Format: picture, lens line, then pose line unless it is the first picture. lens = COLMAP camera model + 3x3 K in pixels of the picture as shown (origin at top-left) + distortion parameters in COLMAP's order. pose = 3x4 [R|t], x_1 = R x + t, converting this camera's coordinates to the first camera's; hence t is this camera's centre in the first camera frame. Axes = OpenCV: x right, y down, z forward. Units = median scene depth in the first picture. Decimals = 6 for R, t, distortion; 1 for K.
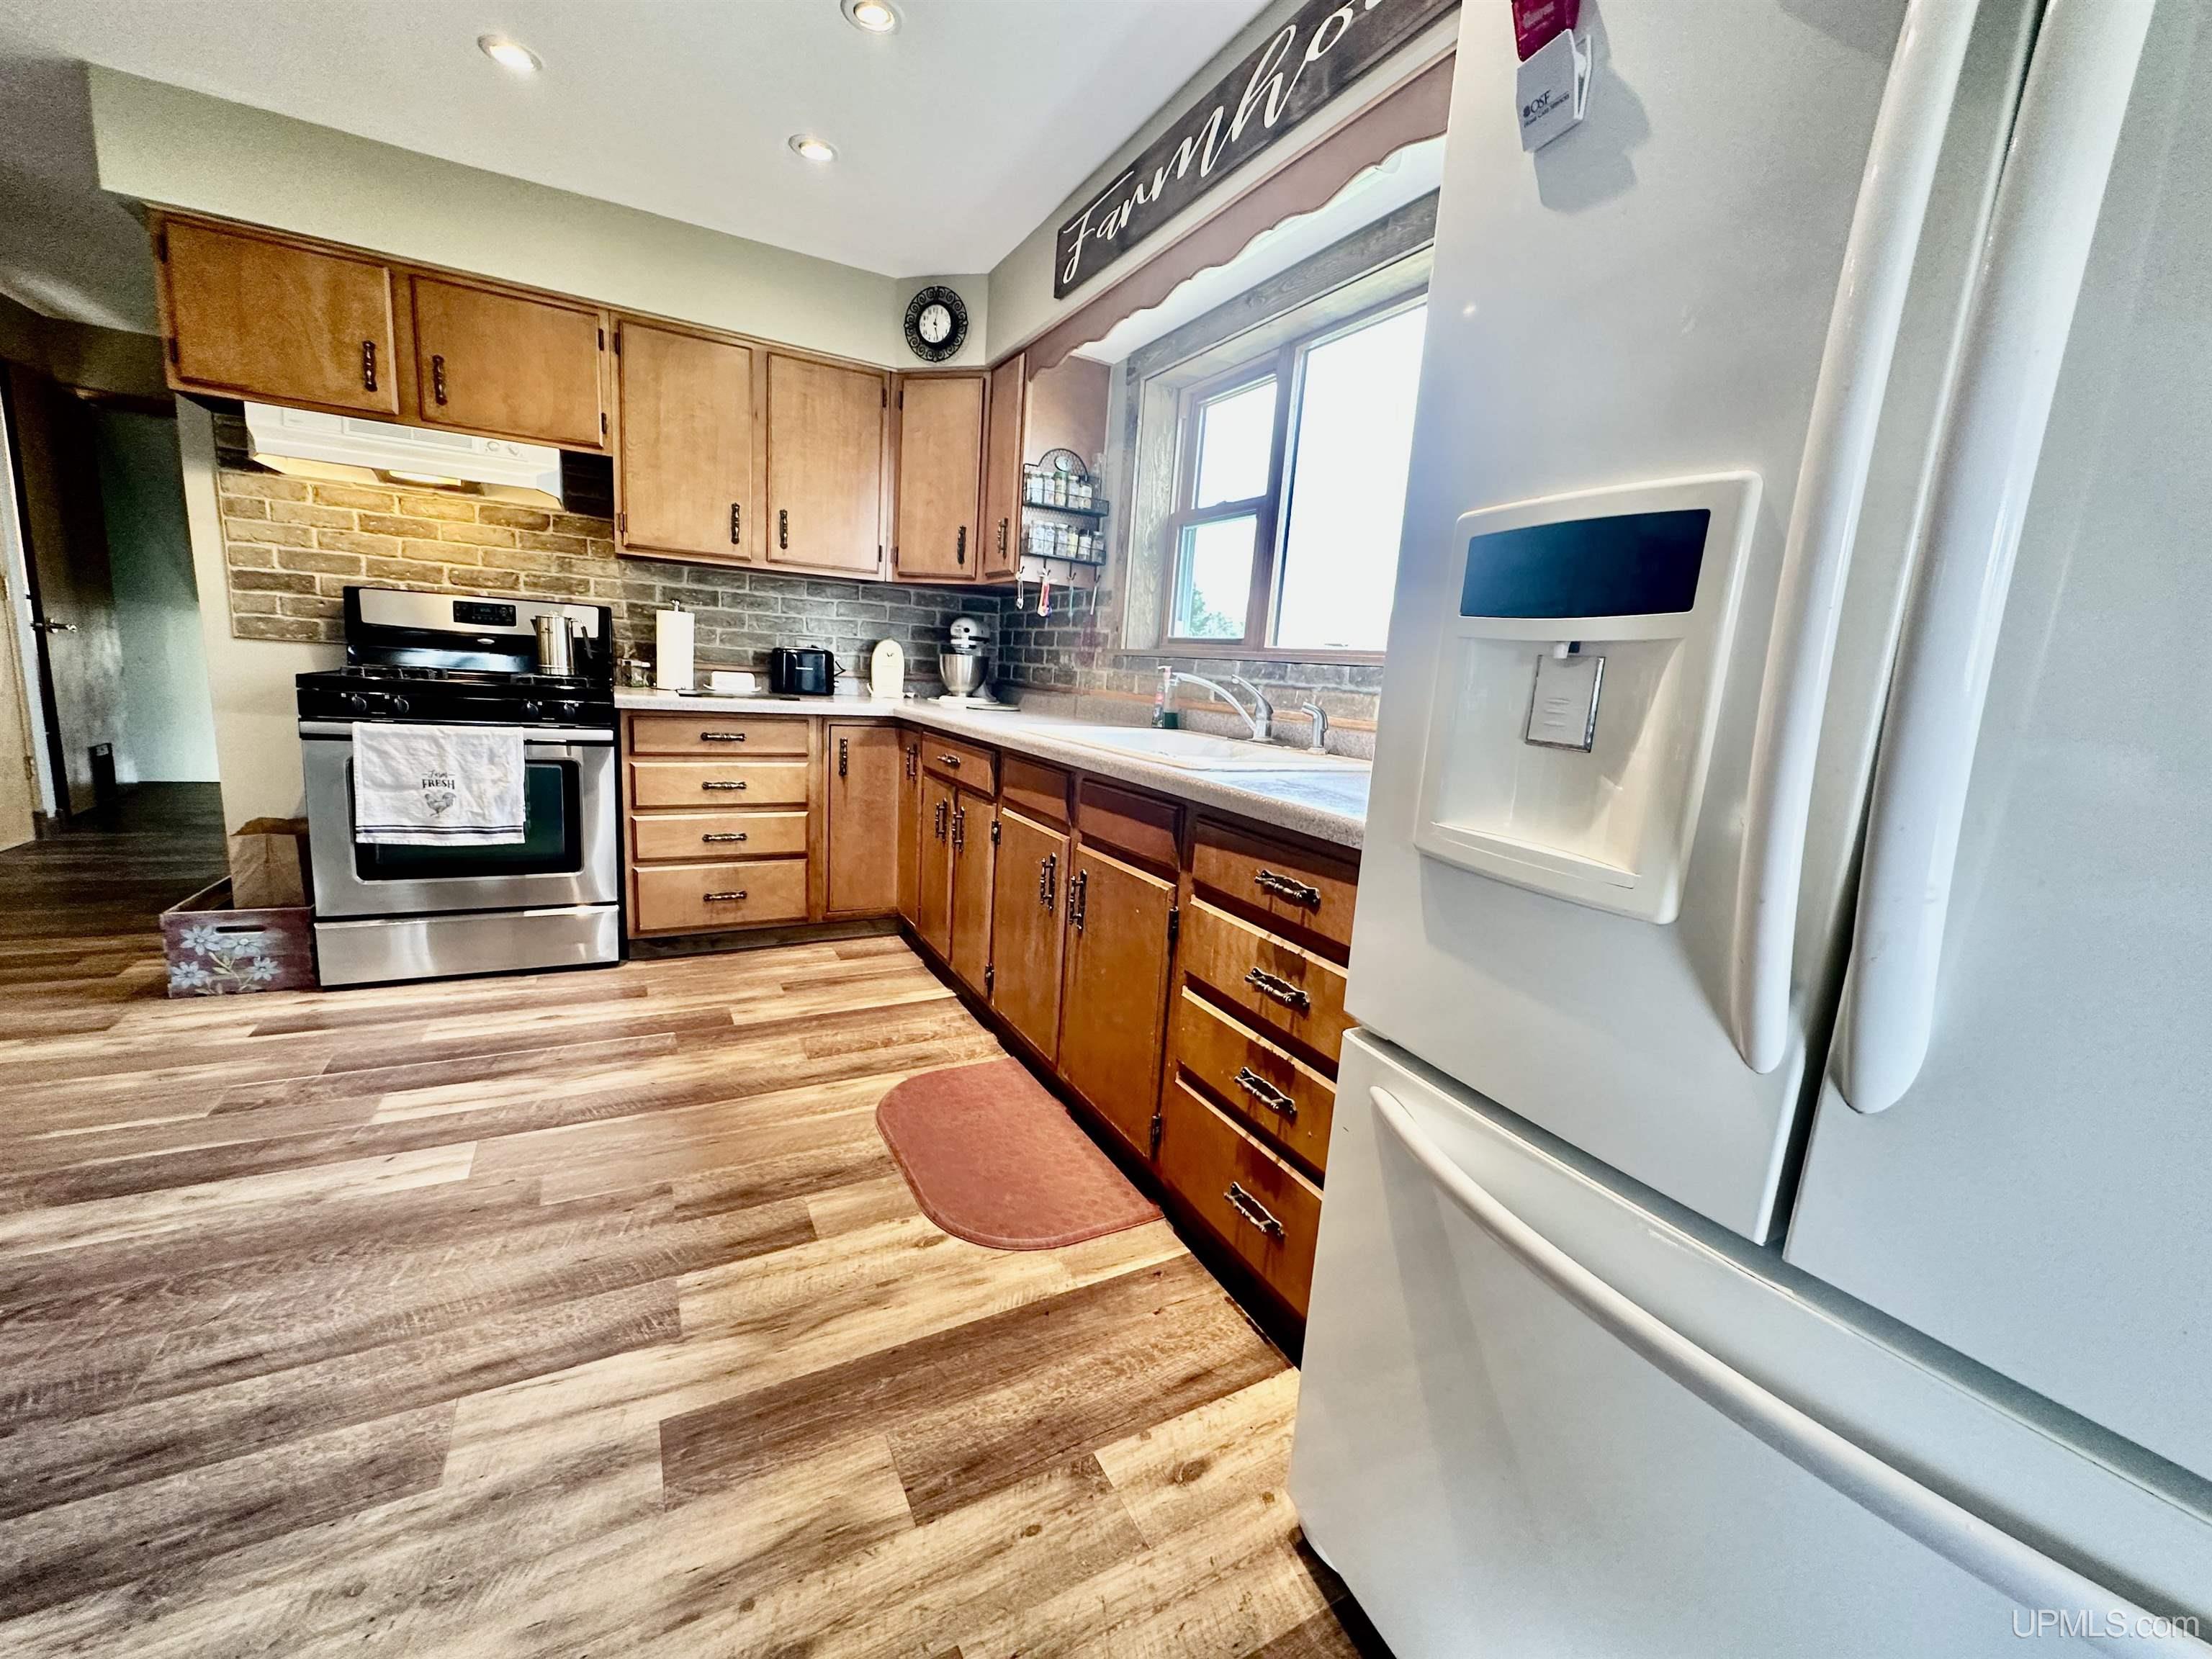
lens RADIAL K [[889.6, 0, 1106.0], [0, 889.6, 829.5], [0, 0, 1]] dist [-0.002861, 0.000857]
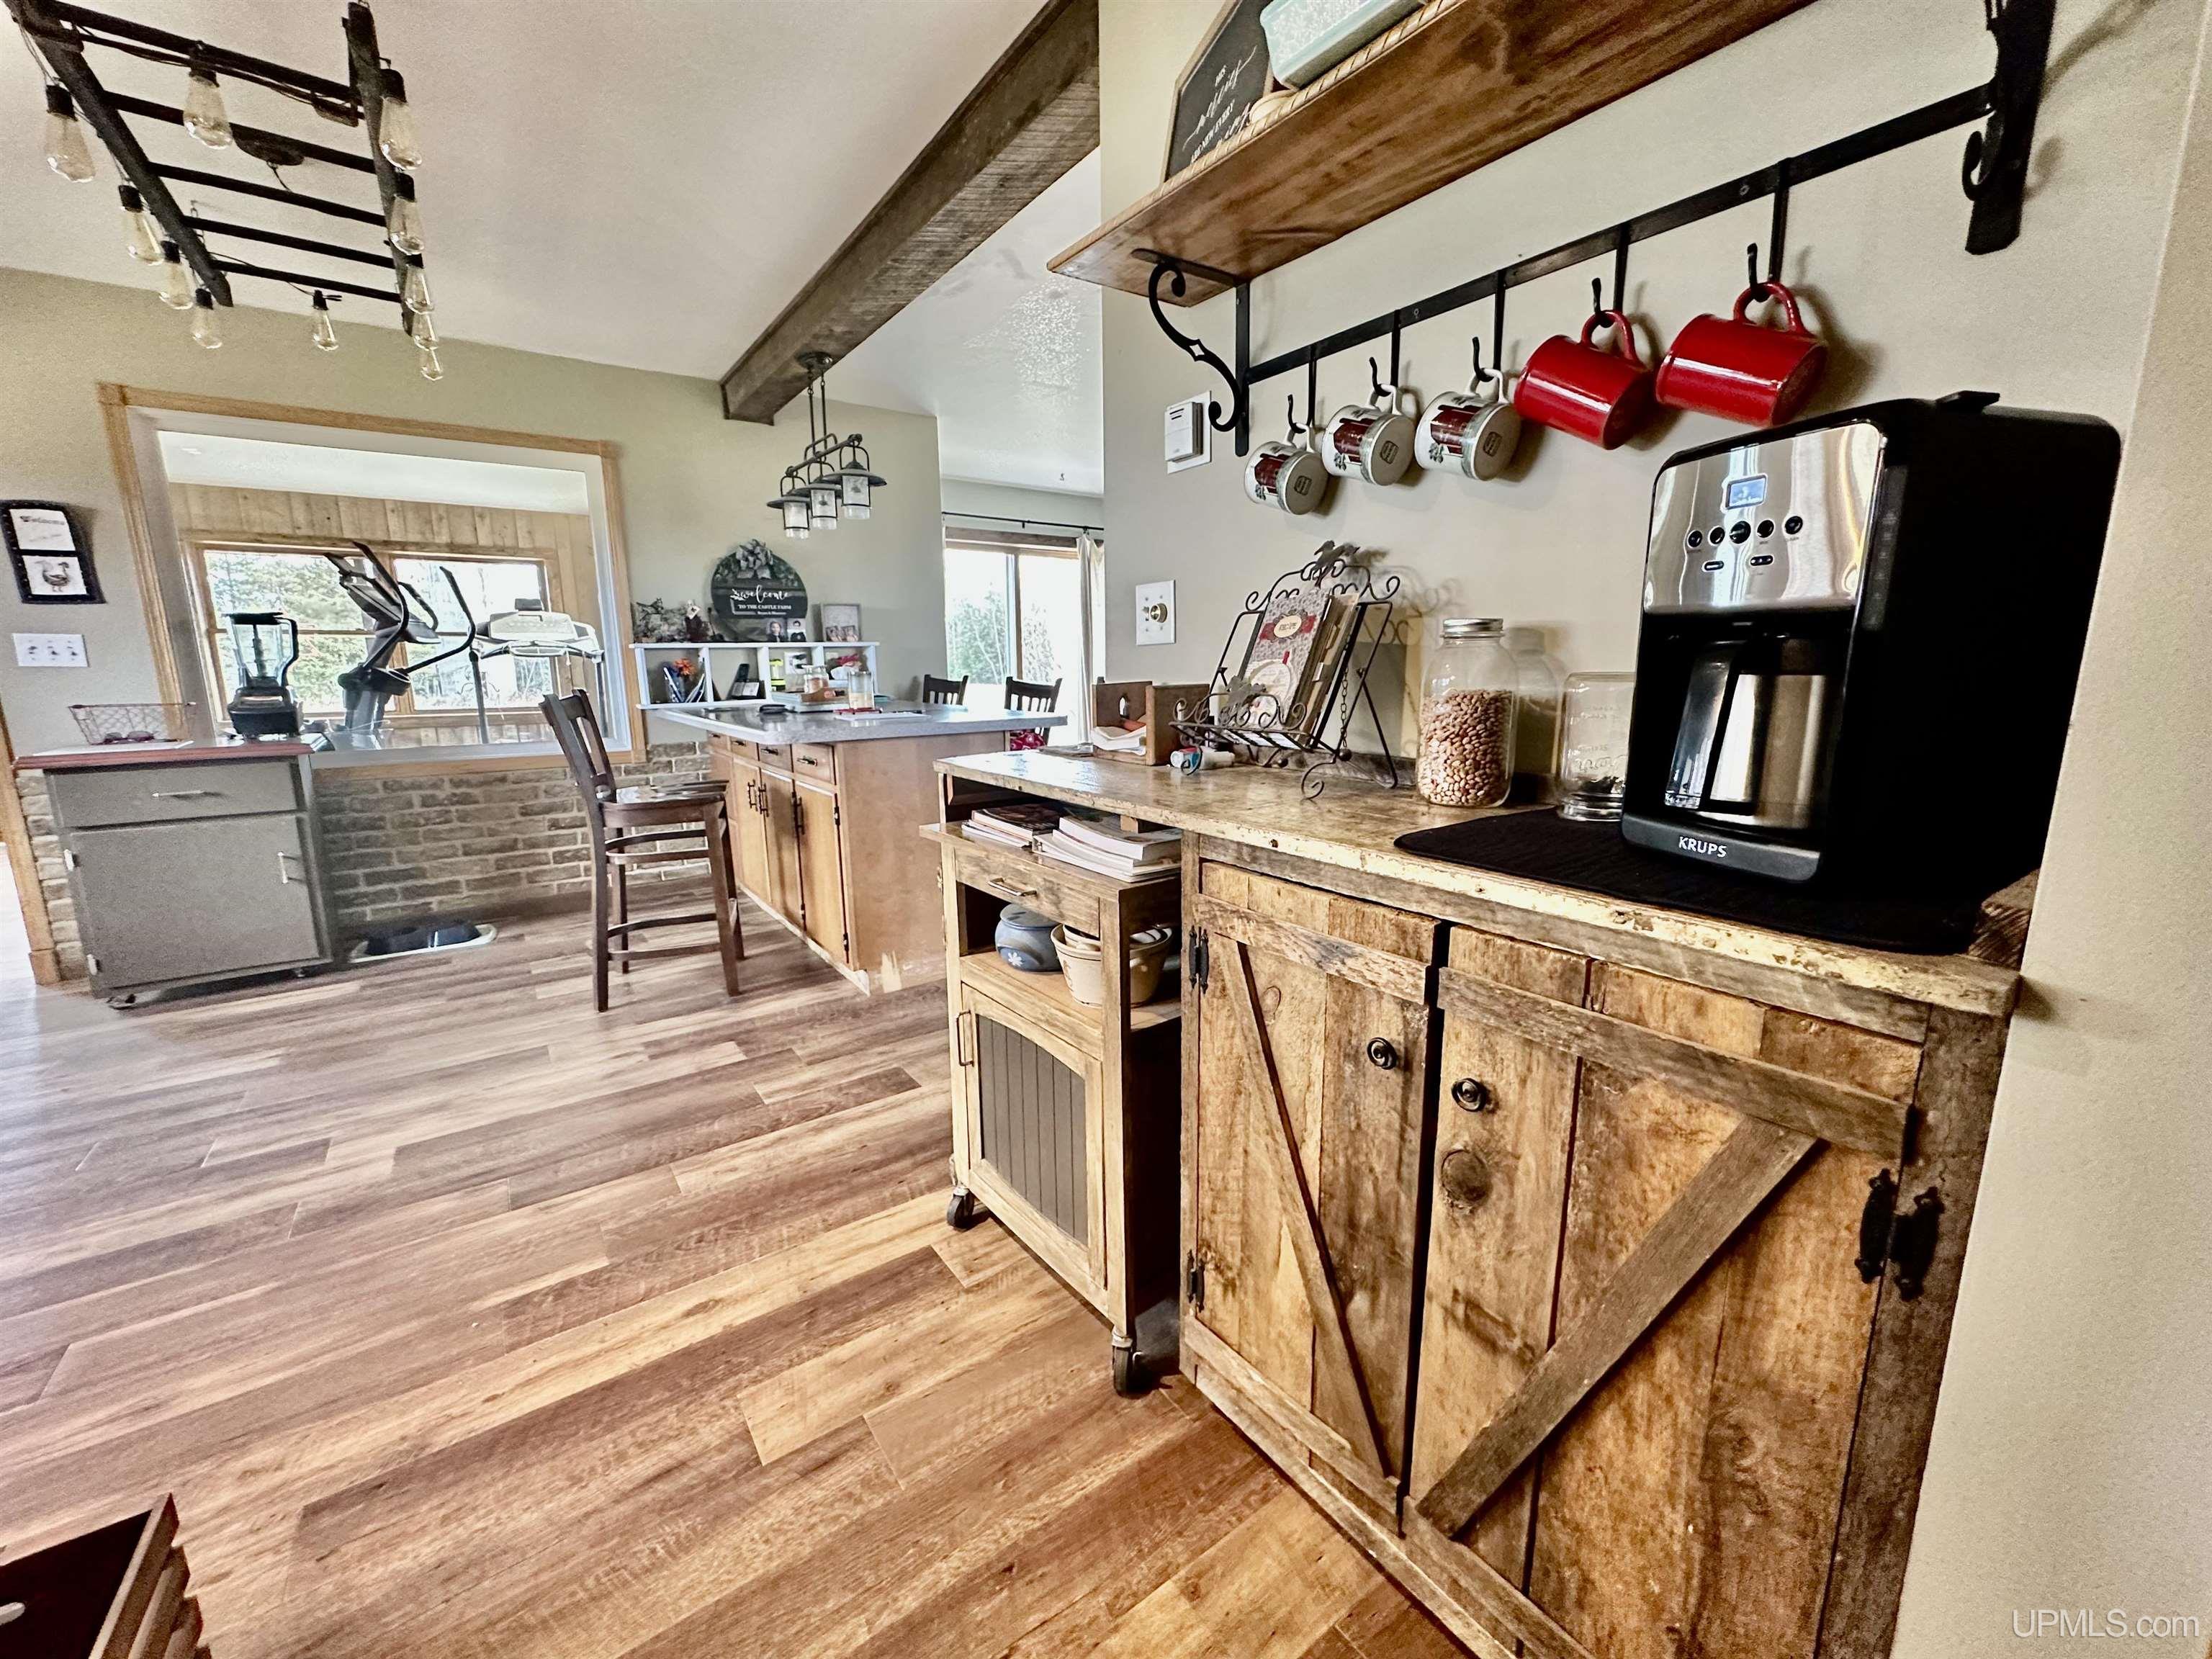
lens RADIAL K [[889.6, 0, 1106.0], [0, 889.6, 829.5], [0, 0, 1]] dist [-0.002861, 0.000857]
pose [[-0.991613, -0.038851, -0.123266, -2.503248], [-0.080030, 0.933480, 0.349586, -0.614211], [0.101484, 0.356519, -0.928760, 2.301413]]
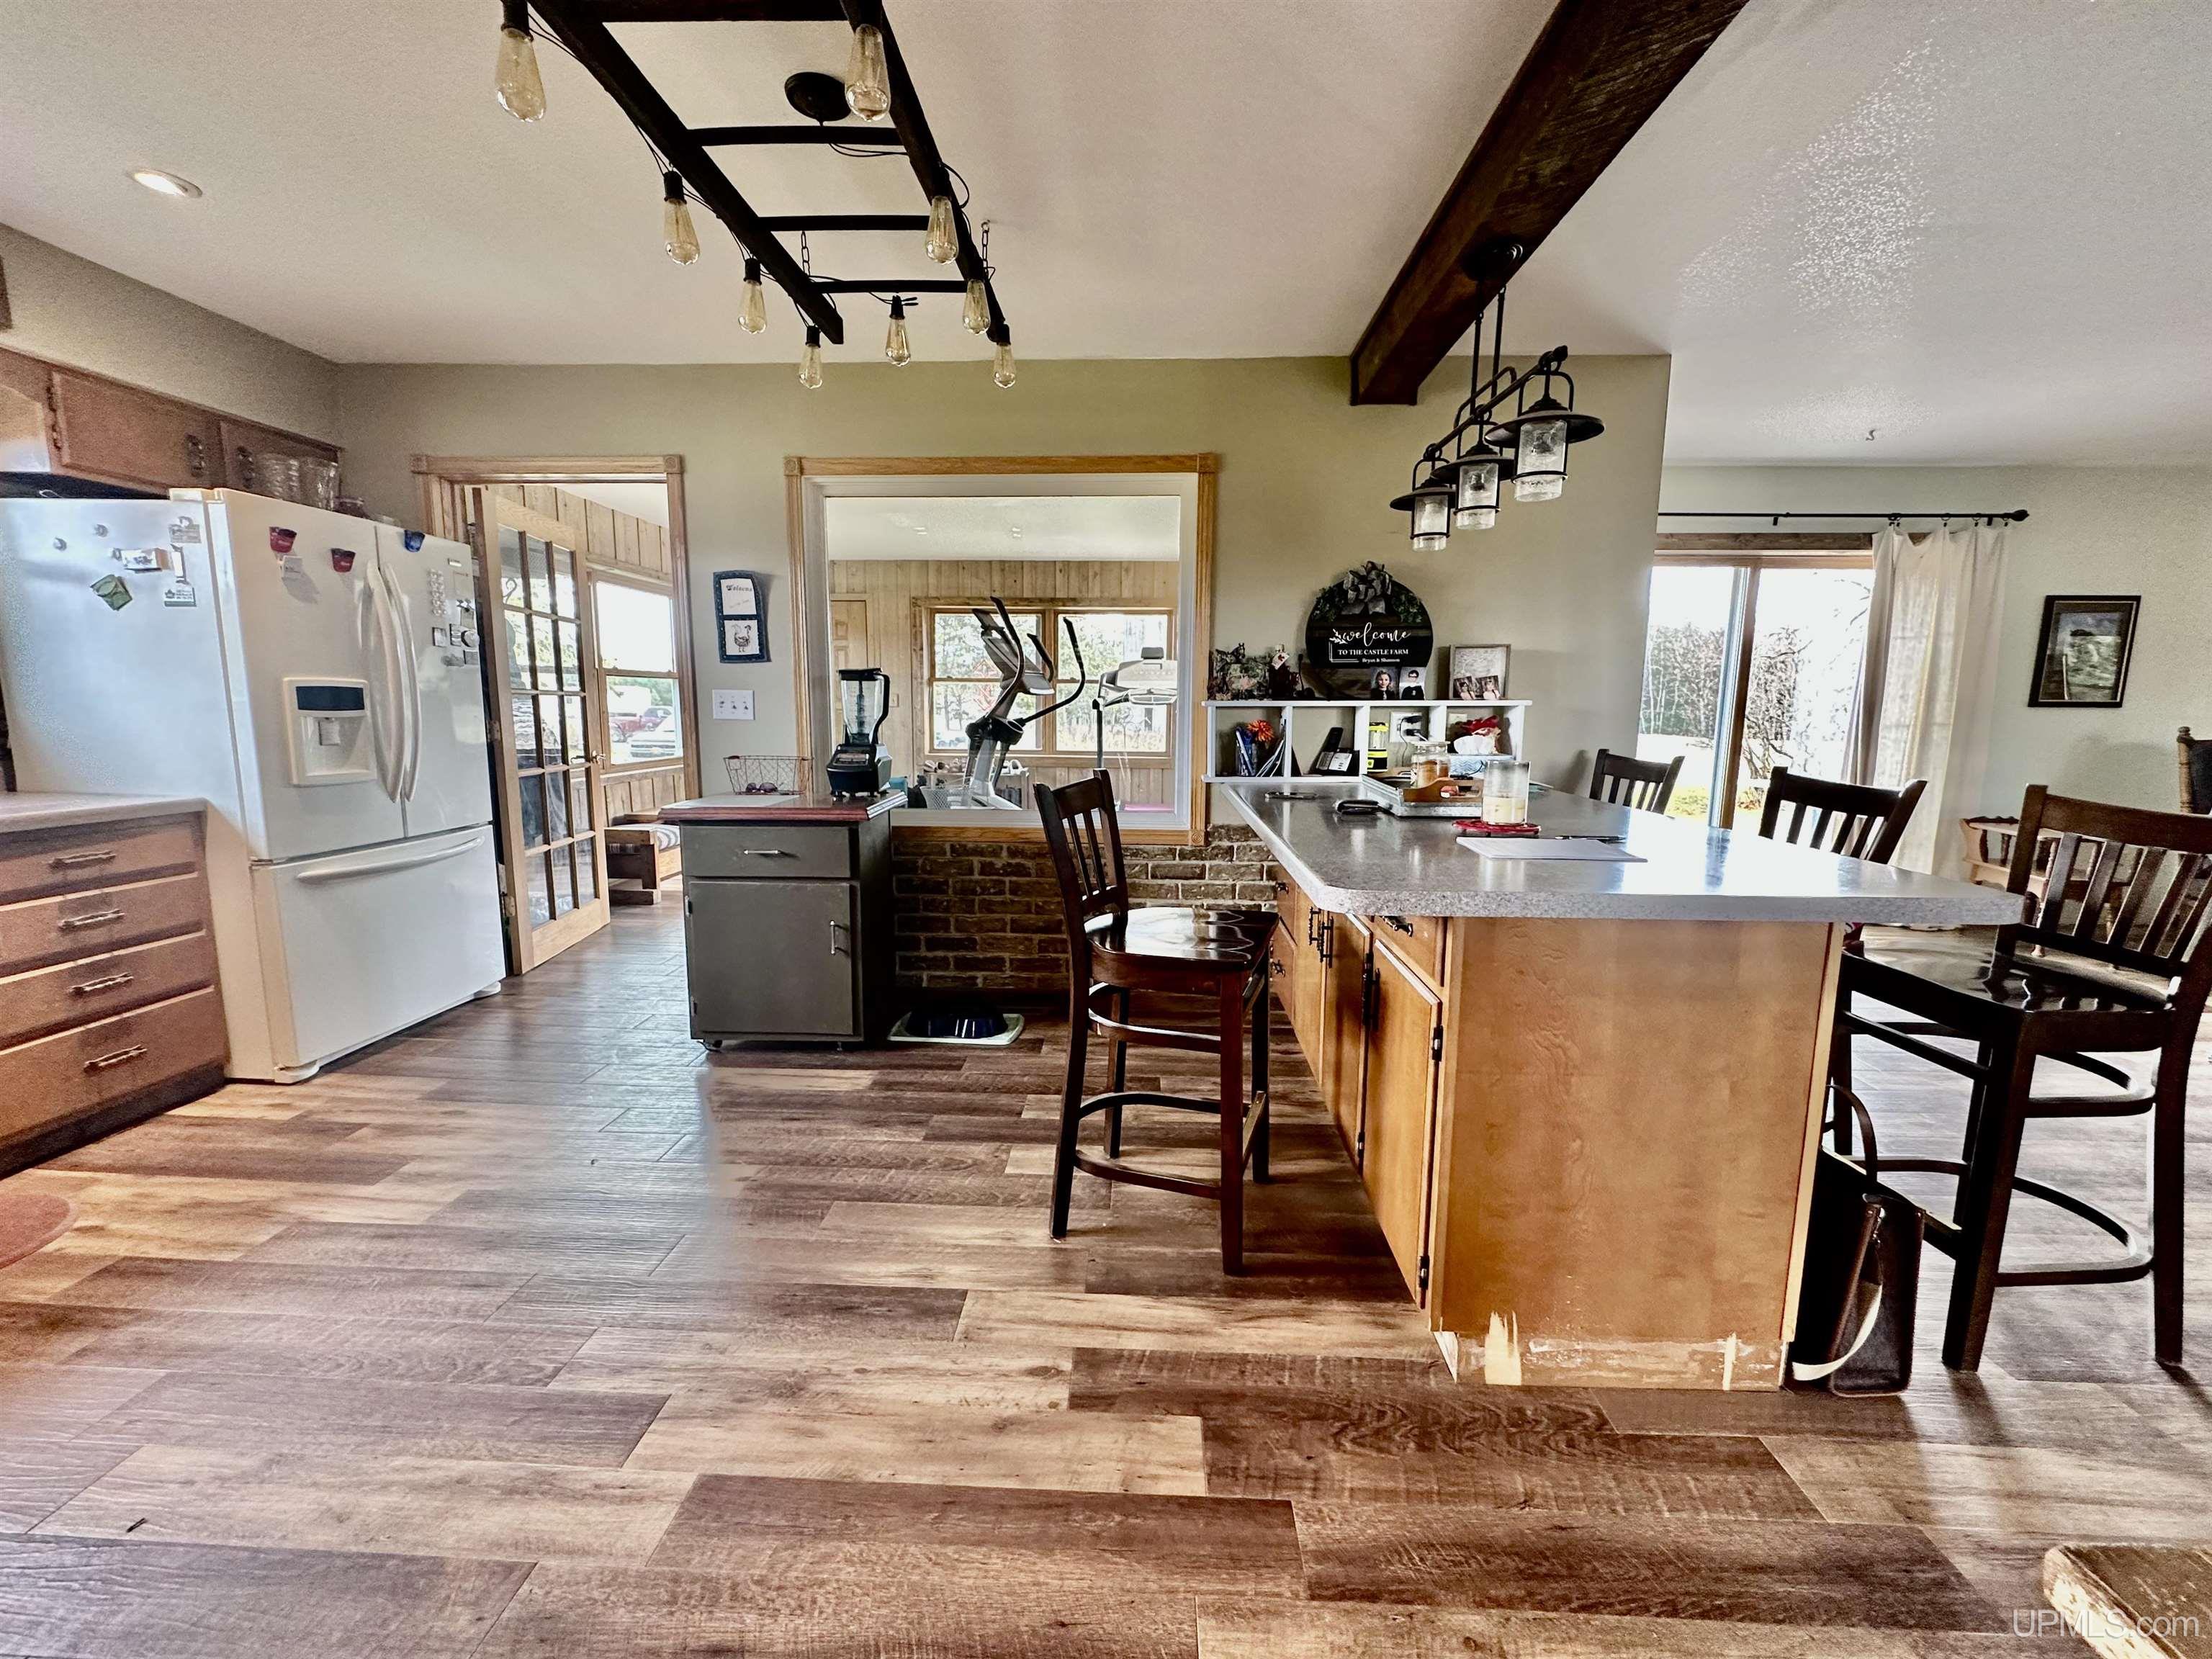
lens RADIAL K [[889.6, 0, 1106.0], [0, 889.6, 829.5], [0, 0, 1]] dist [-0.002861, 0.000857]
pose [[-0.852299, -0.148306, 0.501590, -2.298938], [0.027101, 0.945152, 0.325504, -0.487231], [-0.522353, 0.291020, -0.801533, 1.319567]]
